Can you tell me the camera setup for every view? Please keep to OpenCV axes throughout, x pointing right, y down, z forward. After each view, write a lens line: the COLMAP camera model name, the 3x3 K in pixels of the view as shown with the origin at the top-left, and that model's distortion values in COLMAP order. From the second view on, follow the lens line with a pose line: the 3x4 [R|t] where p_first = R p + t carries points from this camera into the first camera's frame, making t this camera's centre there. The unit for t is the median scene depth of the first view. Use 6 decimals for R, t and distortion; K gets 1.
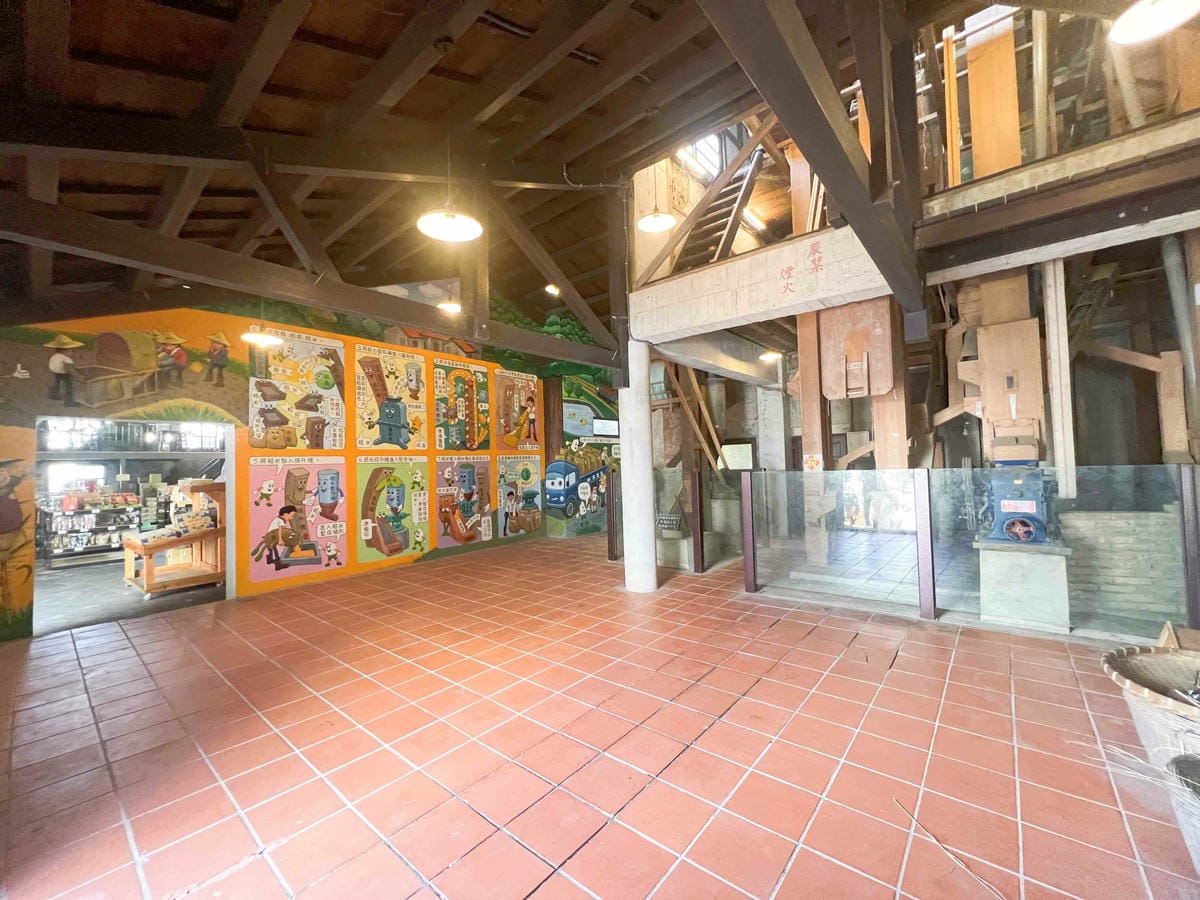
lens RADIAL K [[480.2, 0, 599.3], [0, 480.2, 449.3], [0, 0, 1]] dist [-0.001116, -0.000660]
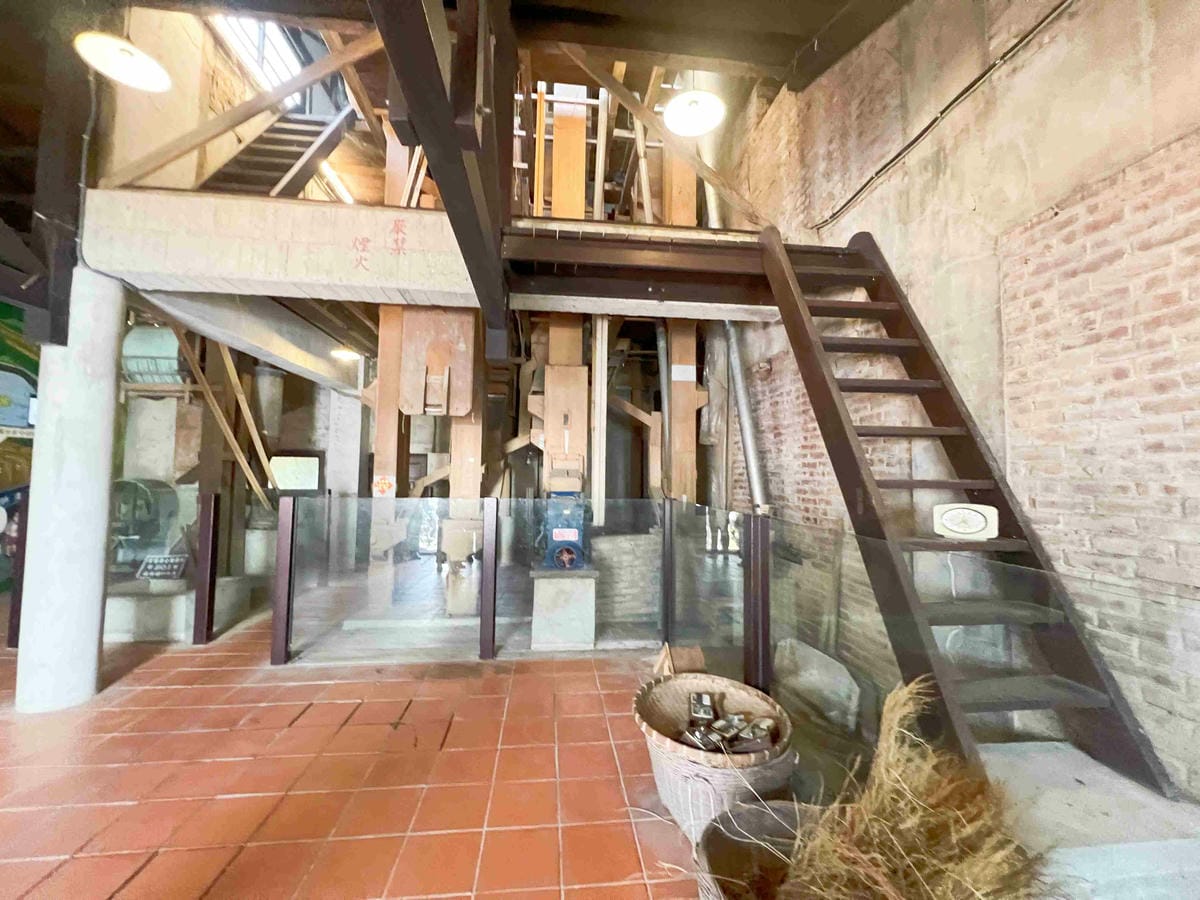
lens RADIAL K [[480.2, 0, 598.8], [0, 480.2, 450.3], [0, 0, 1]] dist [-0.001116, -0.000660]
pose [[0.691851, 0.080242, 0.717568, 0.104995], [-0.056739, 0.996774, -0.056759, -0.009972], [-0.719808, -0.001445, 0.694172, 0.152565]]
